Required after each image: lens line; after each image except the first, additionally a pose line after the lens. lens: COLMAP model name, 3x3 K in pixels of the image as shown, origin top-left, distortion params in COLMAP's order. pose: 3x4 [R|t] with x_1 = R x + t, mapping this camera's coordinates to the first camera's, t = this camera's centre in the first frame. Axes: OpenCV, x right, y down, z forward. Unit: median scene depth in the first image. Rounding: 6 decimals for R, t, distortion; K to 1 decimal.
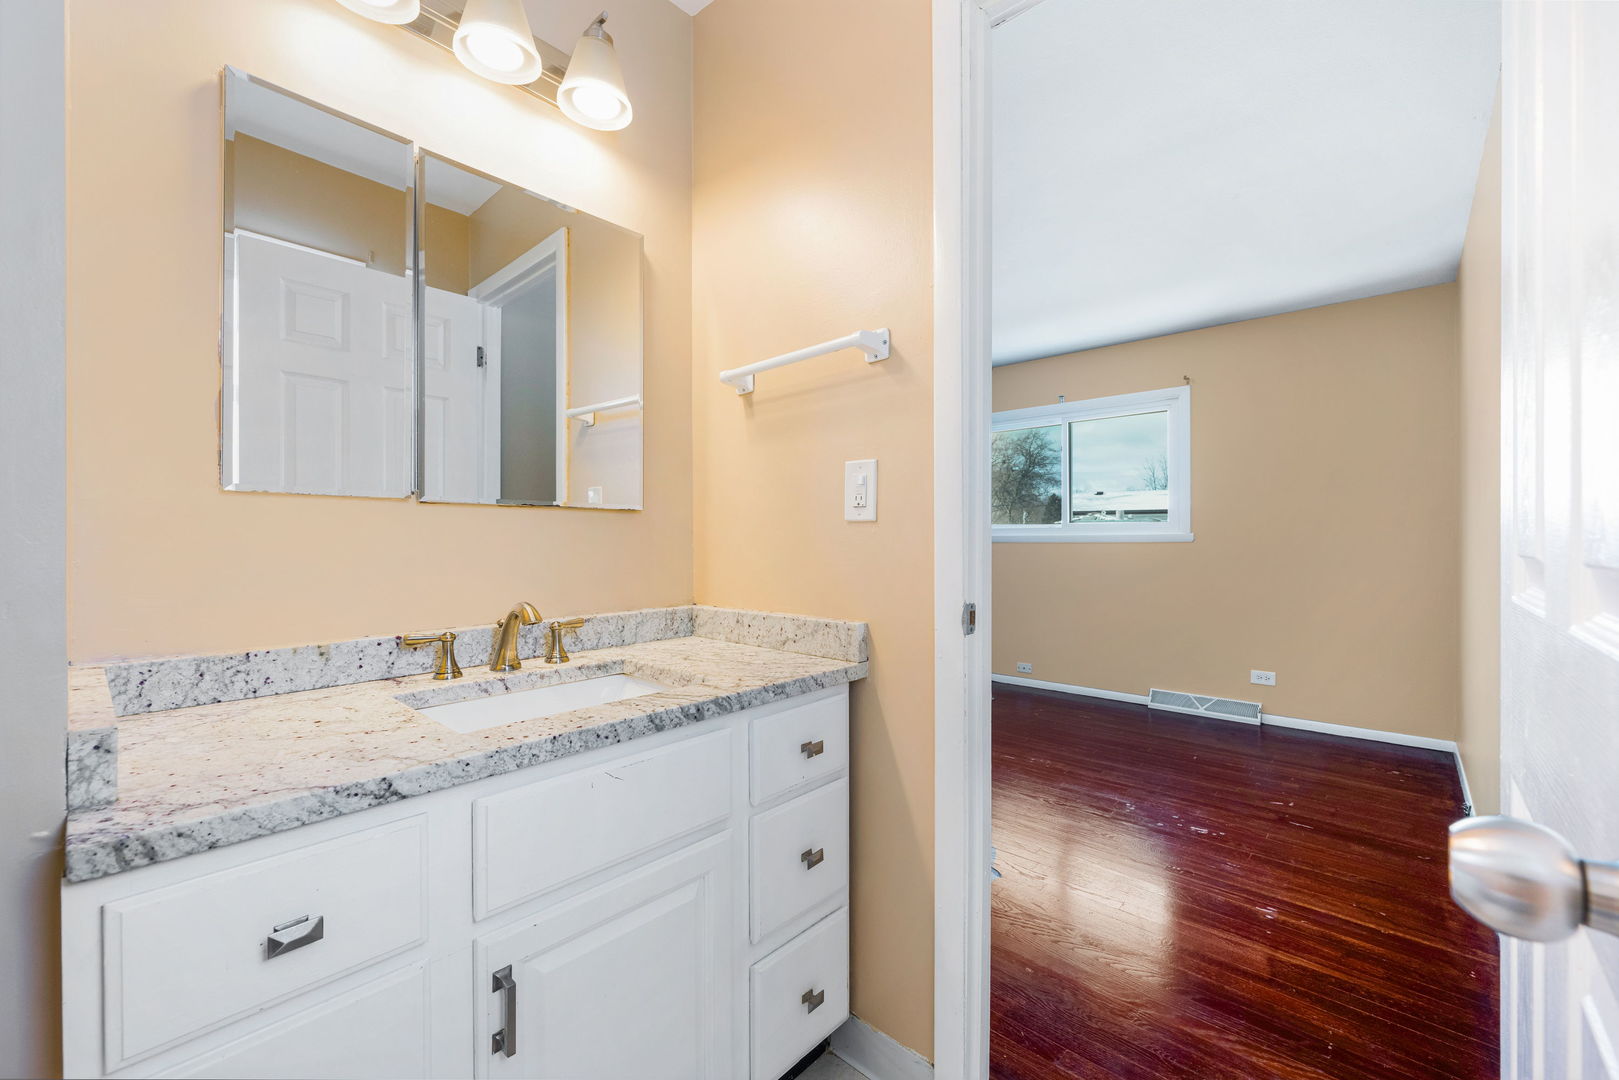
lens RADIAL K [[646.1, 0, 811.0], [0, 646.1, 541.9], [0, 0, 1]] dist [-0.001724, -0.000345]
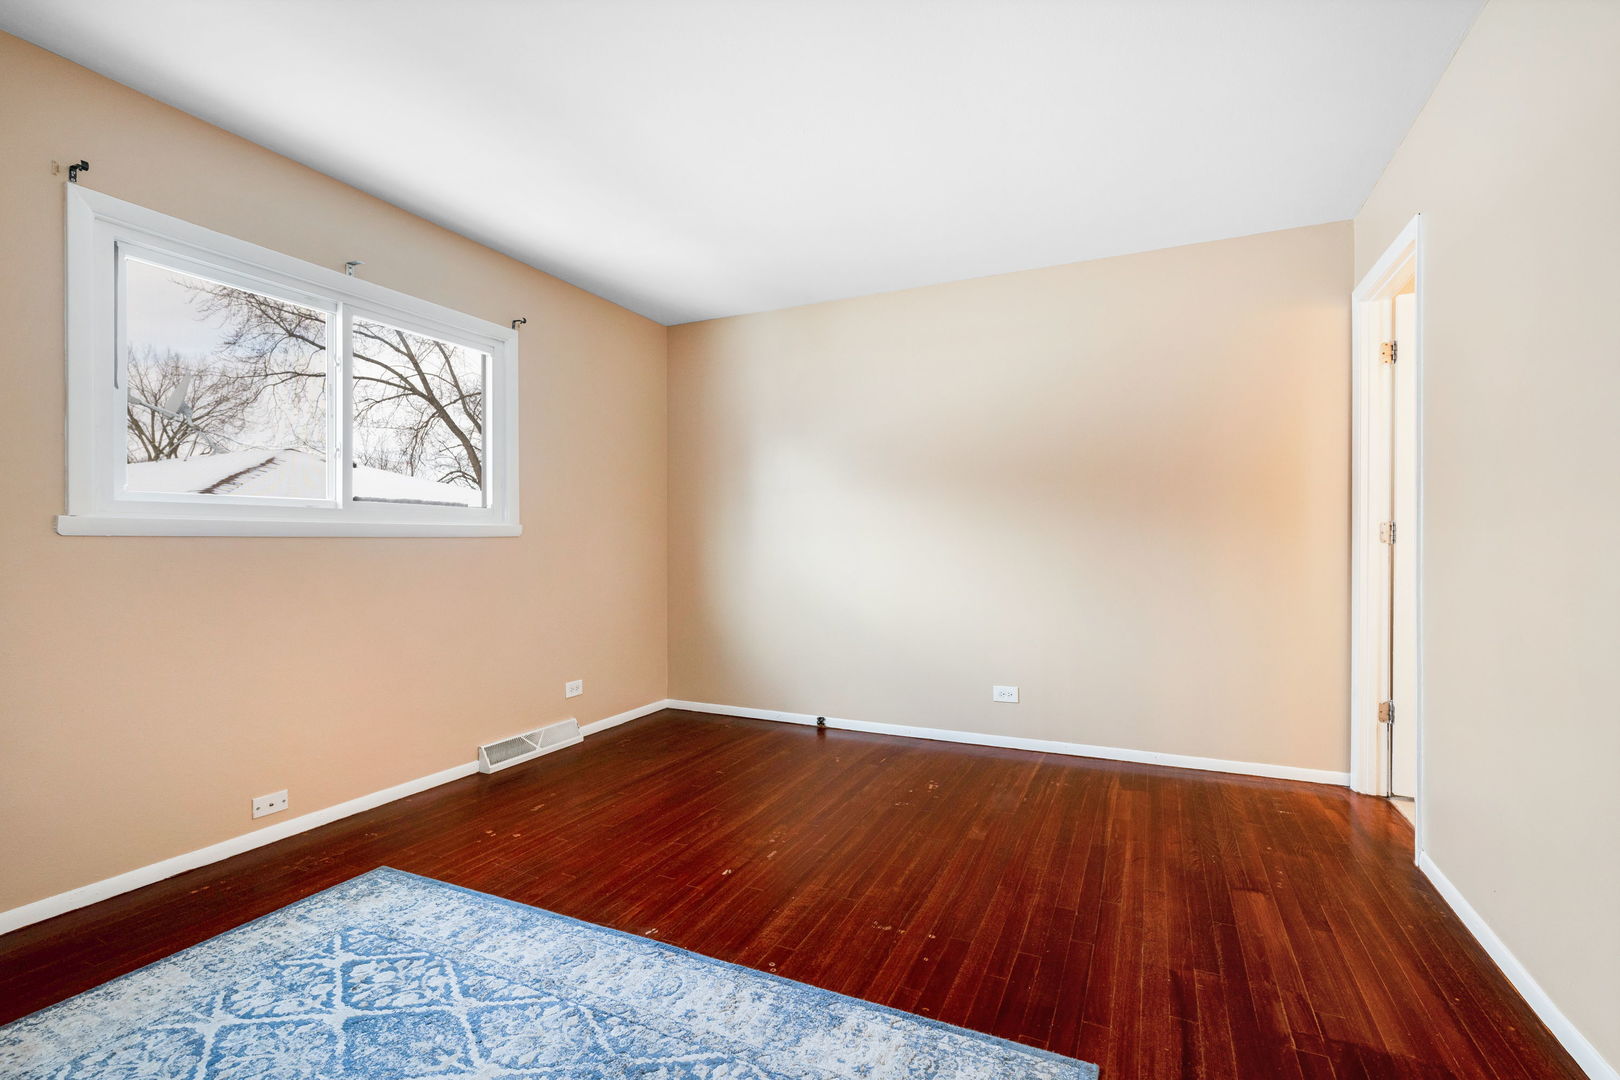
lens RADIAL K [[729.2, 0, 809.8], [0, 729.2, 541.7], [0, 0, 1]] dist [0.001164, 0.000032]
pose [[-0.290539, -0.005795, 0.956845, -0.519846], [-0.004691, 0.999978, 0.004632, 0.001114], [-0.956852, -0.003143, -0.290560, 1.414539]]
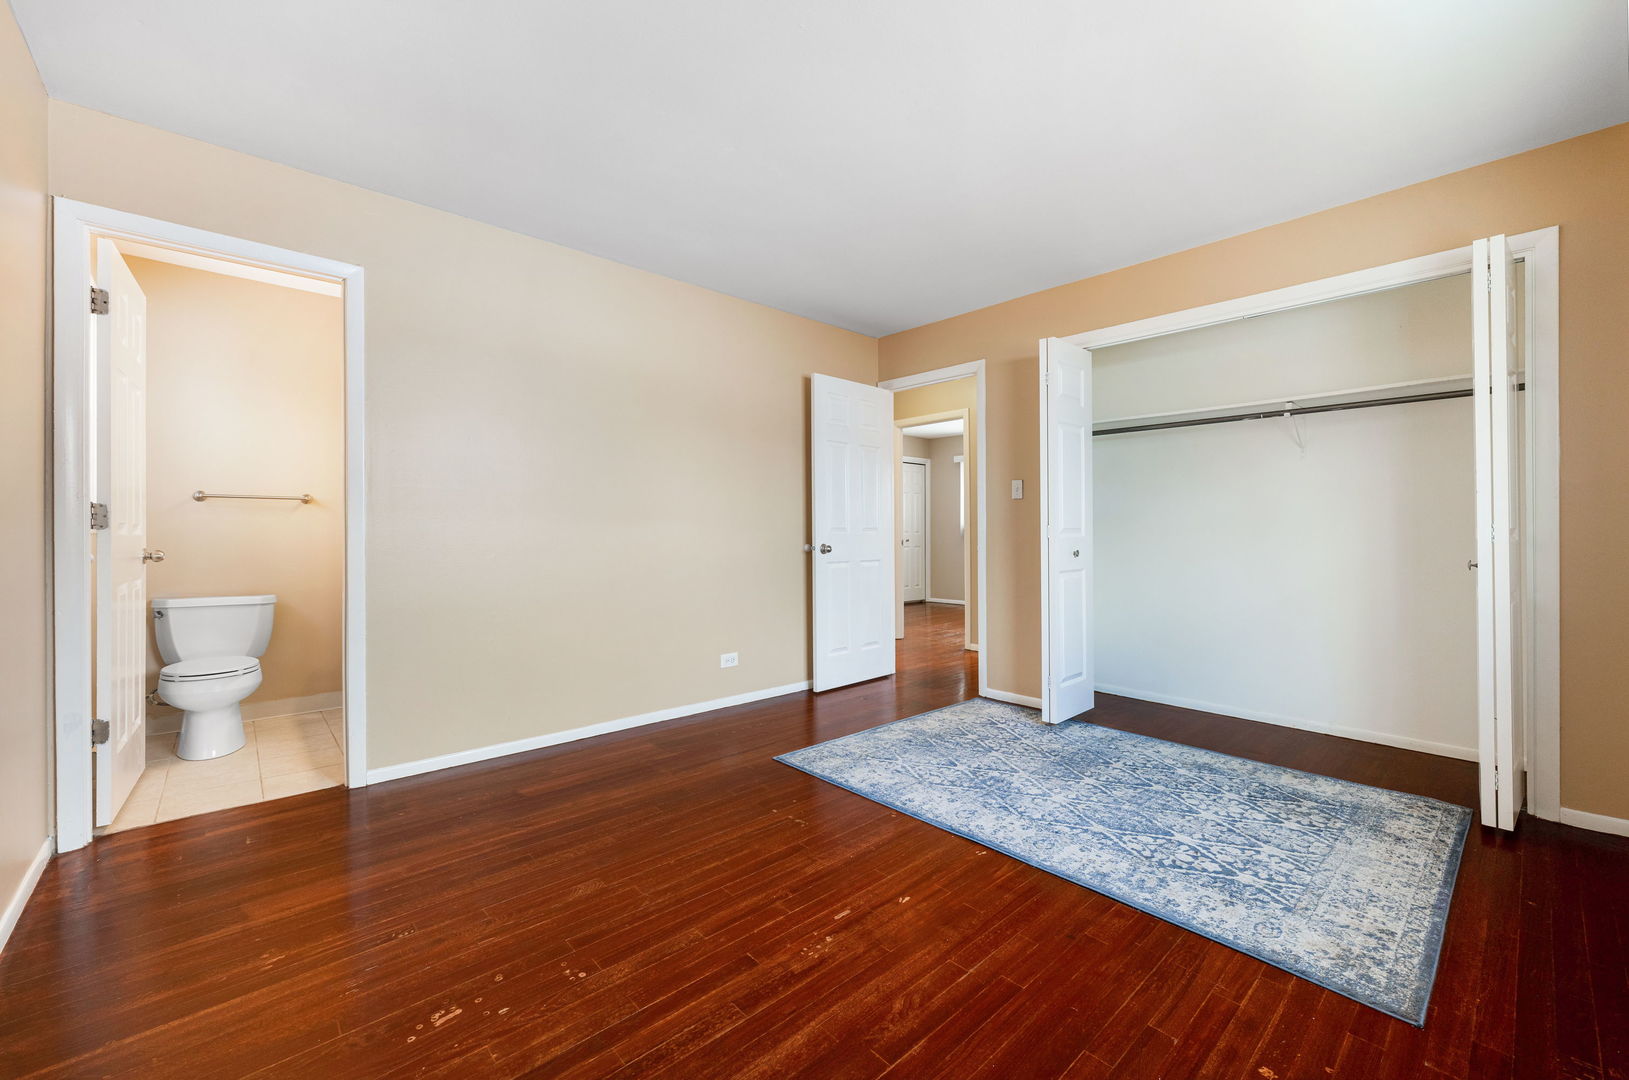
lens RADIAL K [[650.1, 0, 818.4], [0, 650.1, 536.1], [0, 0, 1]] dist [-0.001724, -0.000345]
pose [[-0.088969, -0.001929, -0.996032, 1.020201], [0.002151, 0.999995, -0.002129, 0.018869], [0.996032, -0.002332, -0.088965, 1.228029]]
